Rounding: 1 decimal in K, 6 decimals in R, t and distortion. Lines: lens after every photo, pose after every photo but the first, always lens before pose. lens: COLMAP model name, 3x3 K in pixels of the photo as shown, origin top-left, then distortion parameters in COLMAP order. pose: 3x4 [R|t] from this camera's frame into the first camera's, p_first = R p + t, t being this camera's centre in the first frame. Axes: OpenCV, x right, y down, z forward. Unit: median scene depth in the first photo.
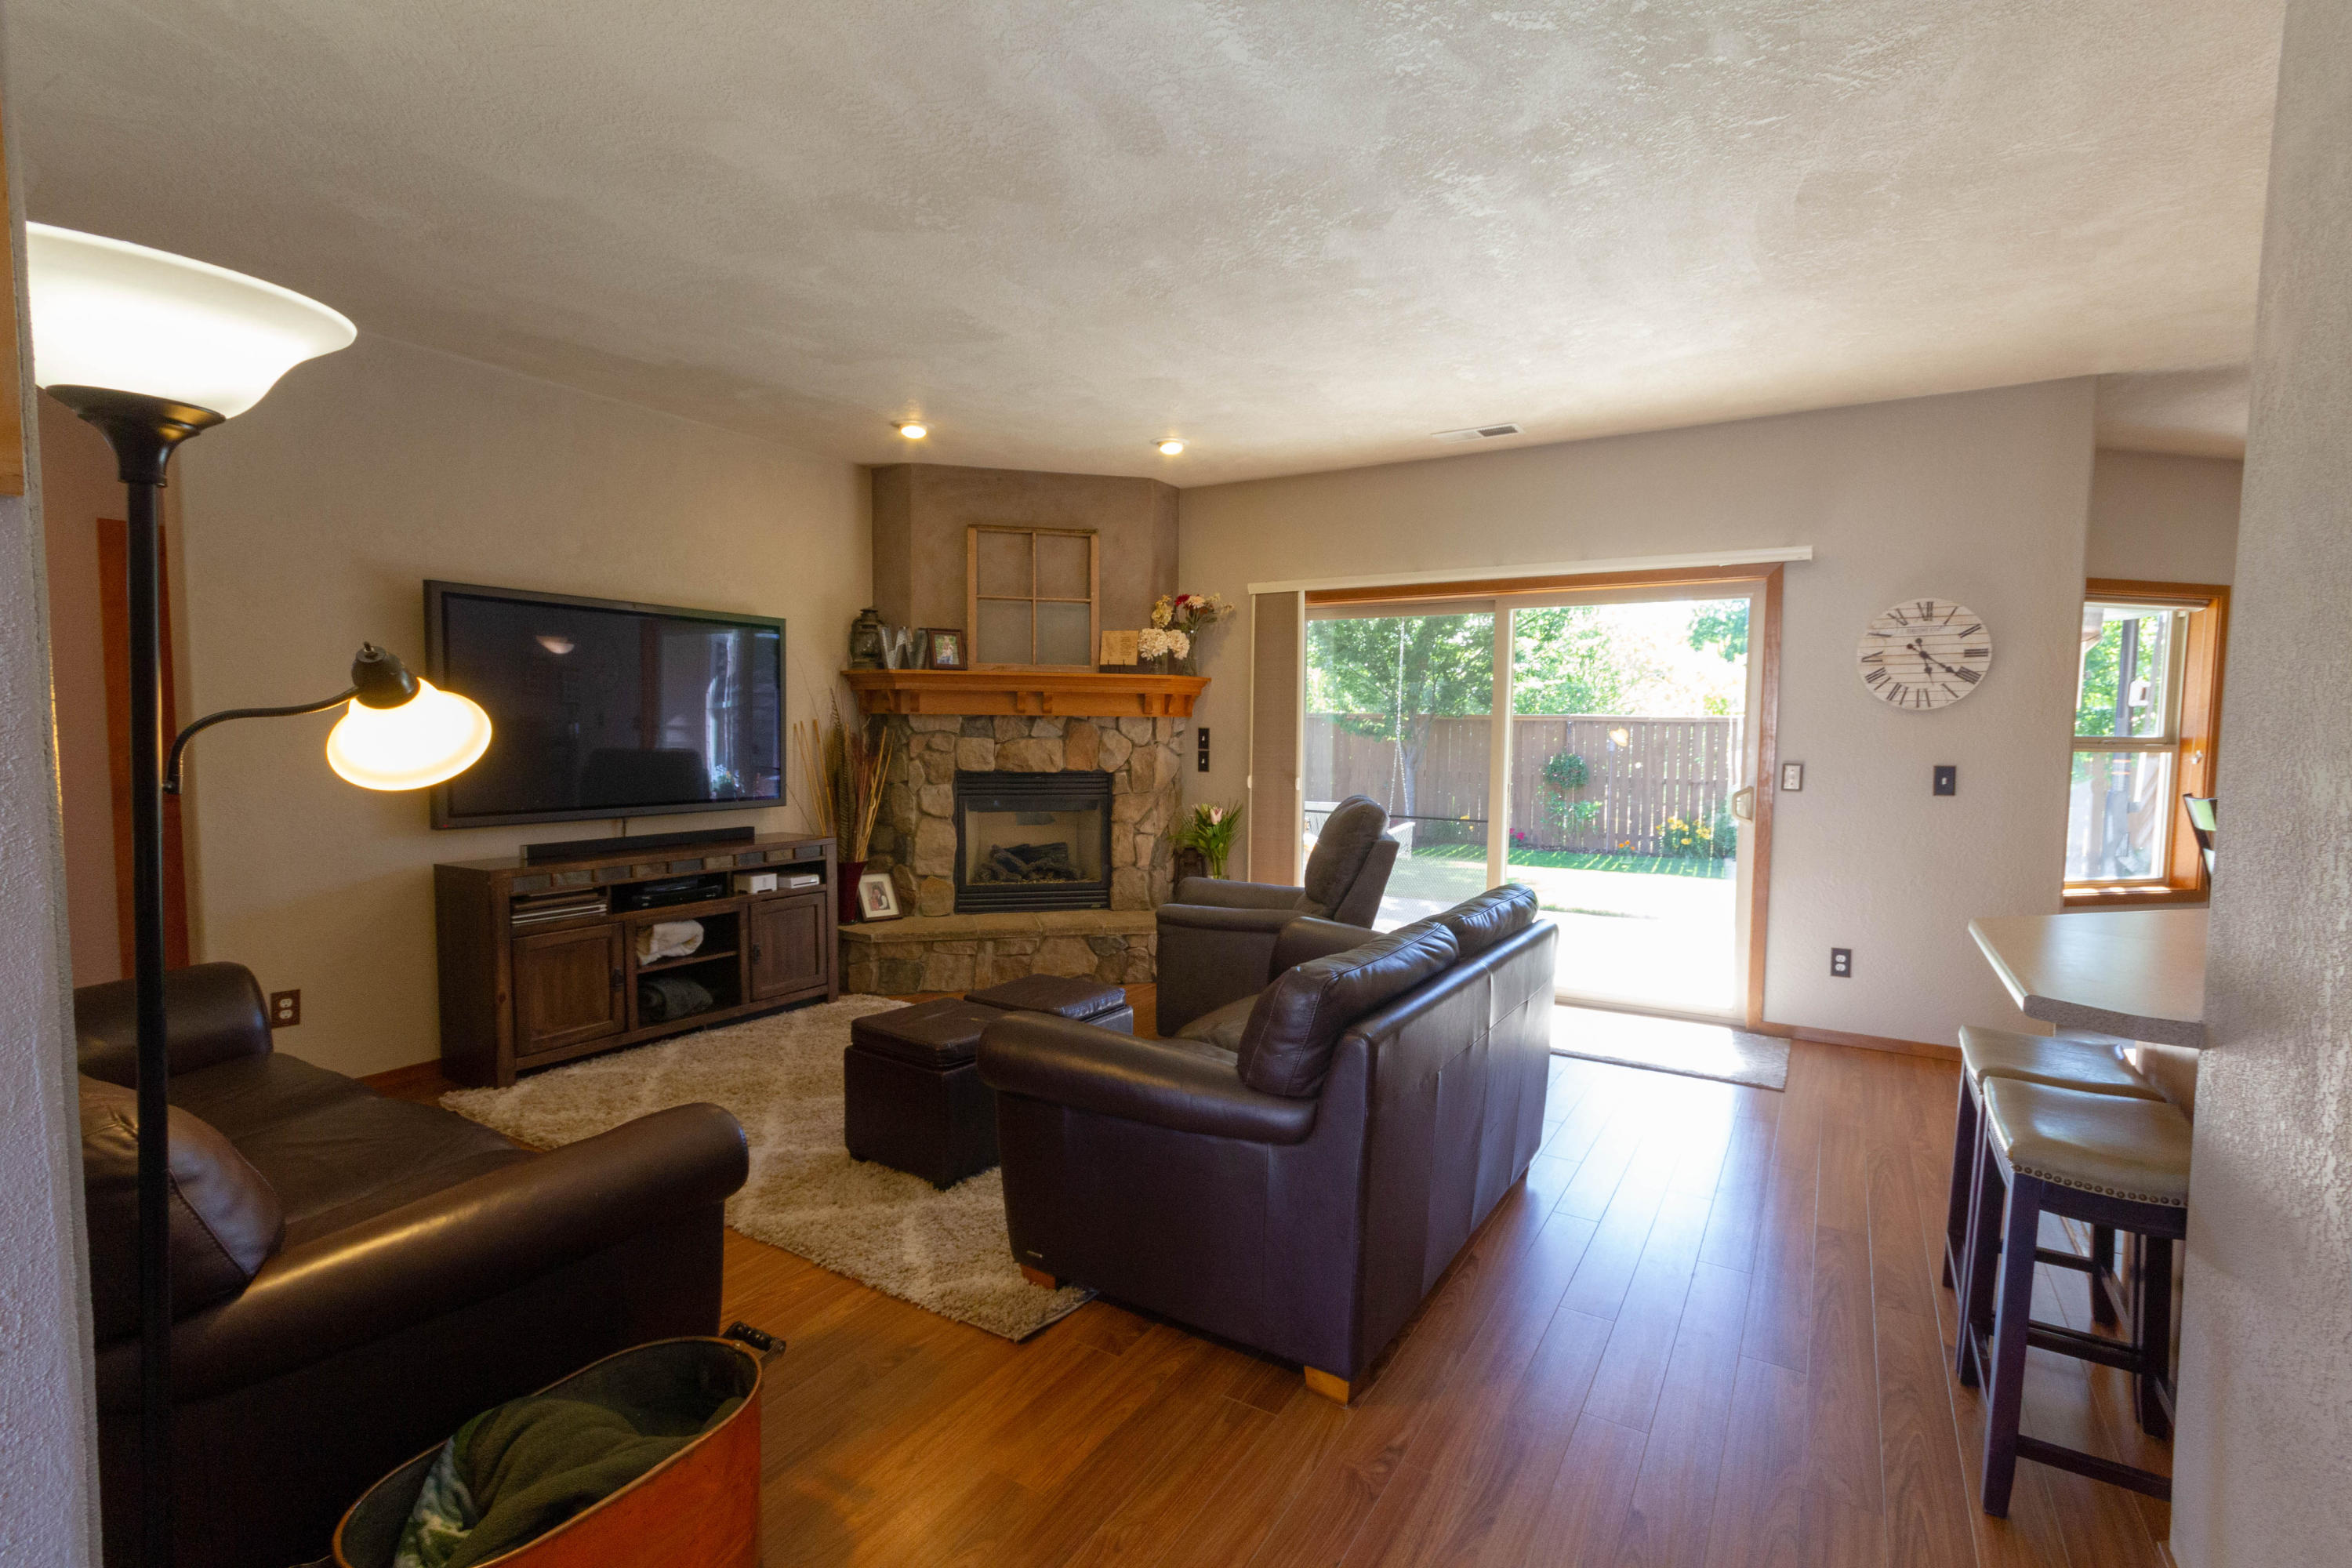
lens RADIAL K [[1080.2, 0, 1175.4], [0, 1080.2, 799.4], [0, 0, 1]] dist [0.012187, -0.000079]
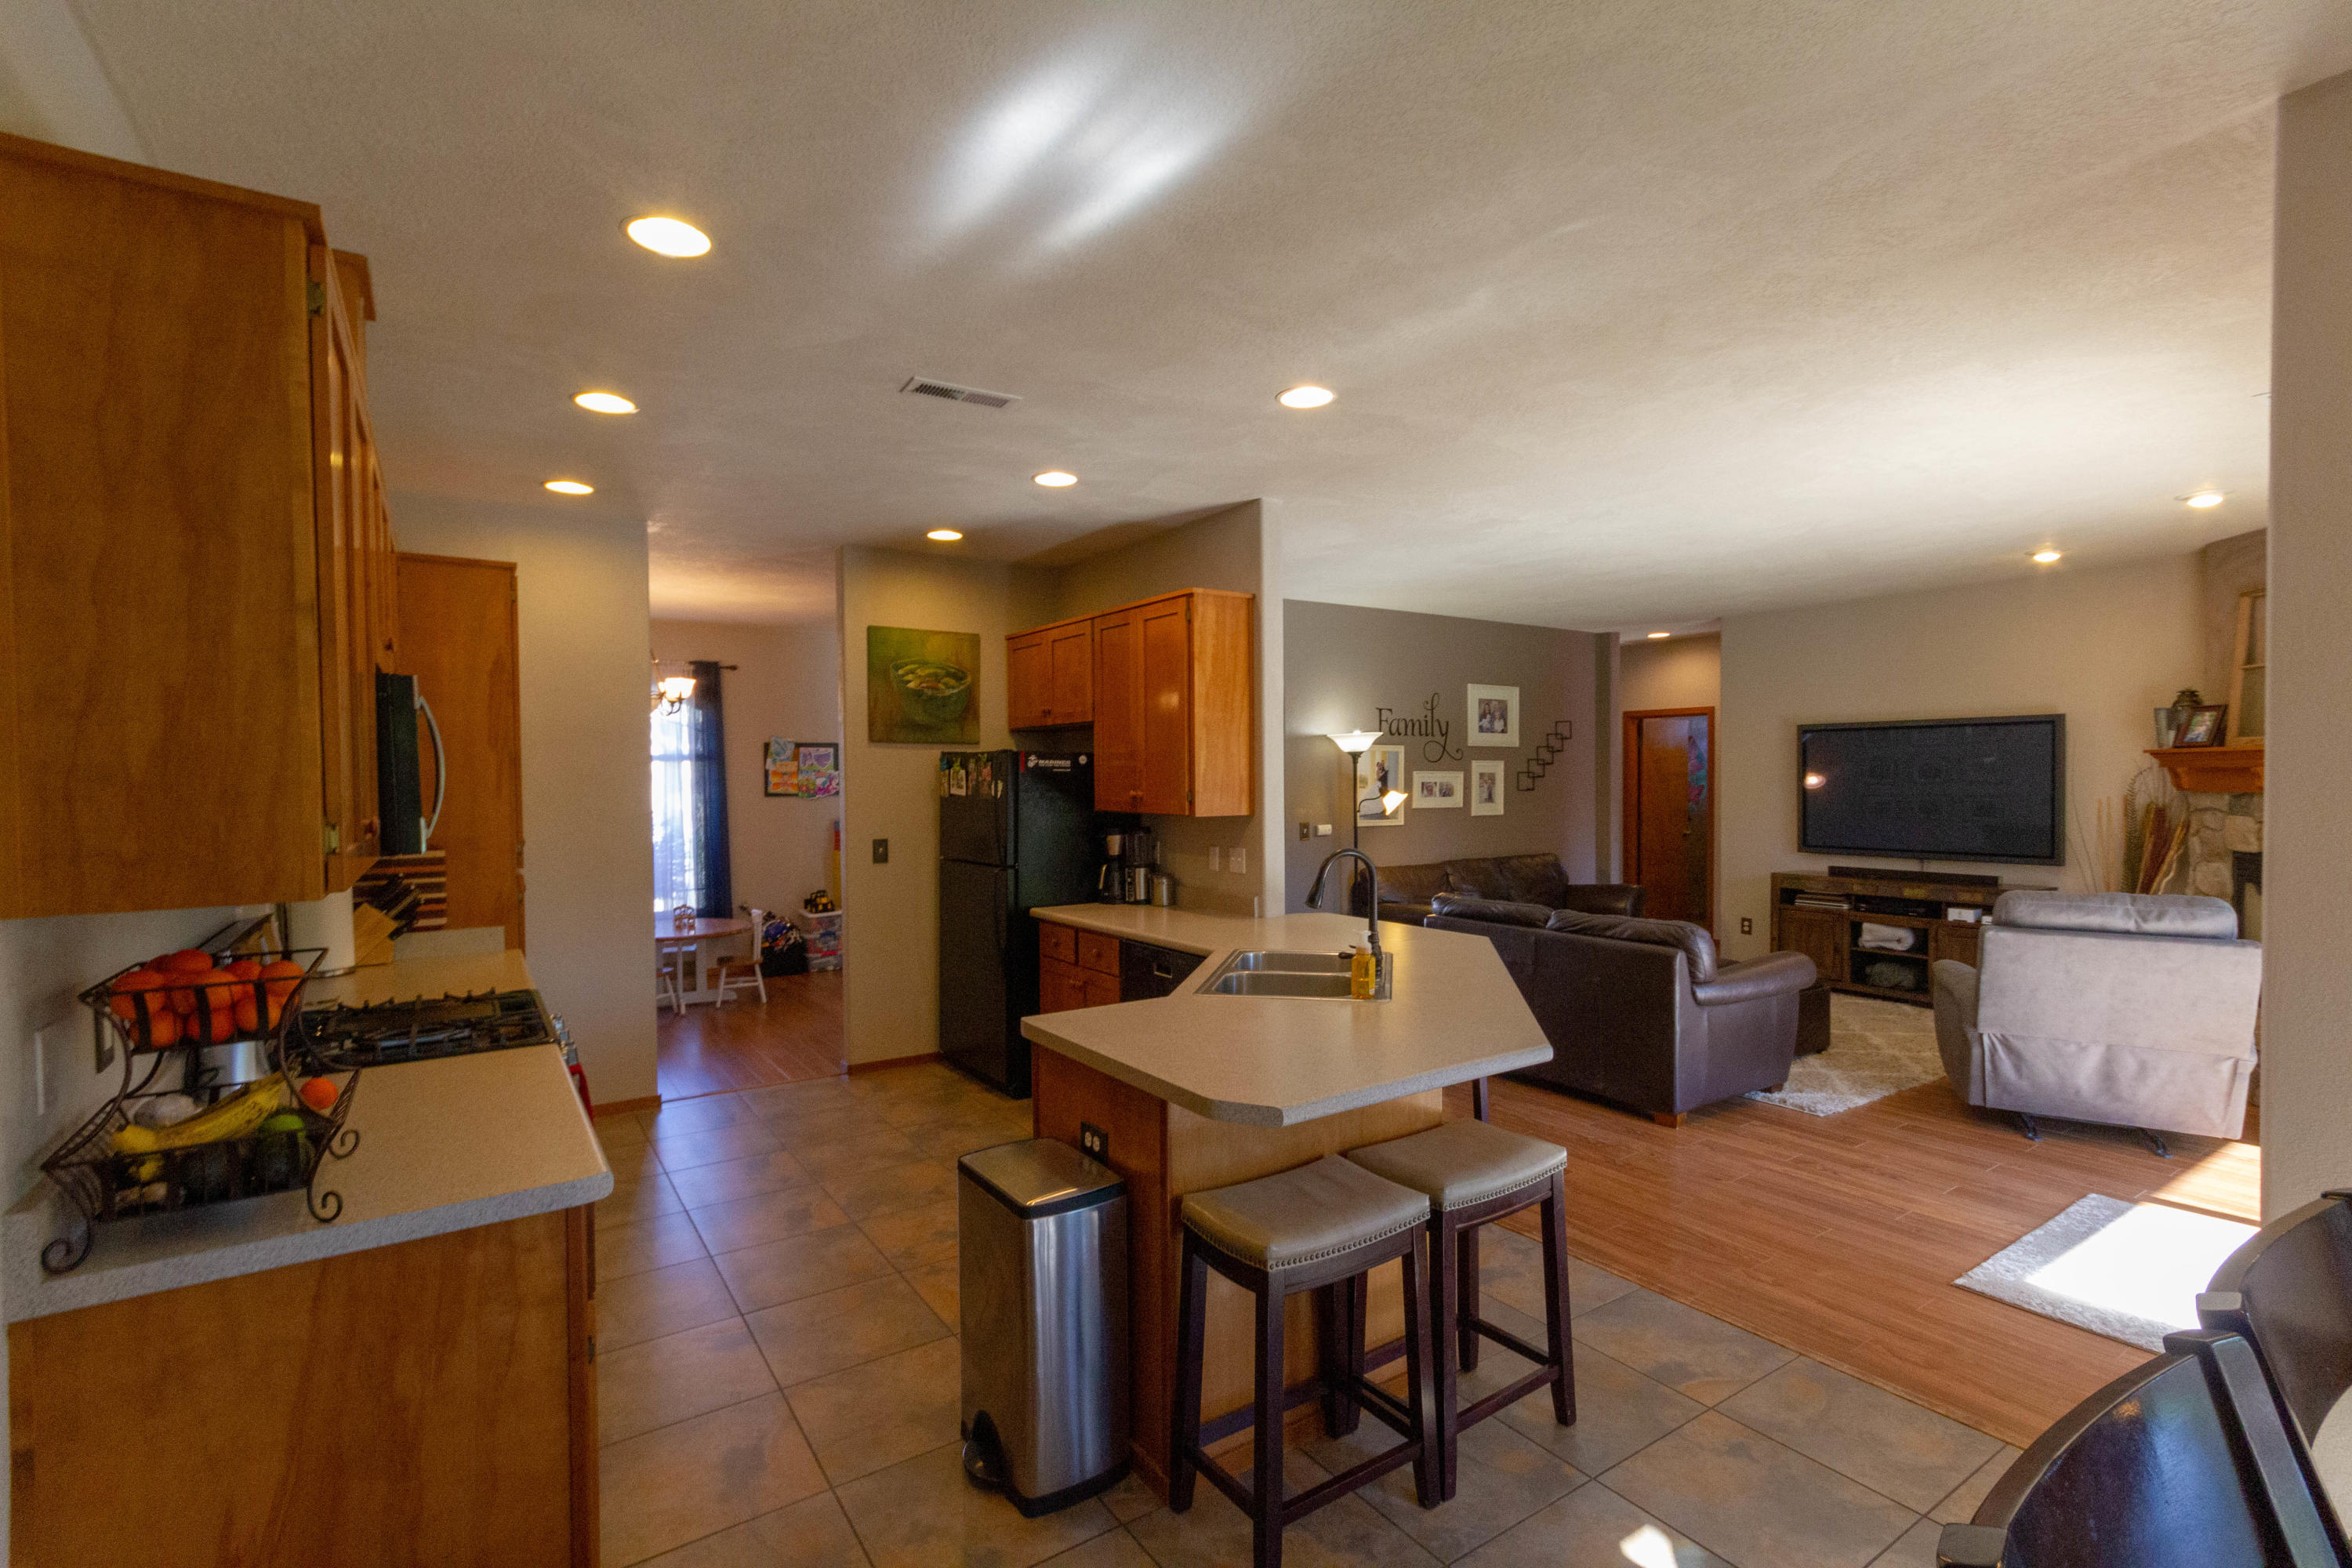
lens RADIAL K [[1080.2, 0, 1174.1], [0, 1080.2, 789.9], [0, 0, 1]] dist [0.012187, -0.000079]
pose [[-0.407387, 0.004868, -0.913243, 1.328317], [-0.058056, 0.997825, 0.031217, -0.068466], [0.911408, 0.065737, -0.406218, 0.657527]]
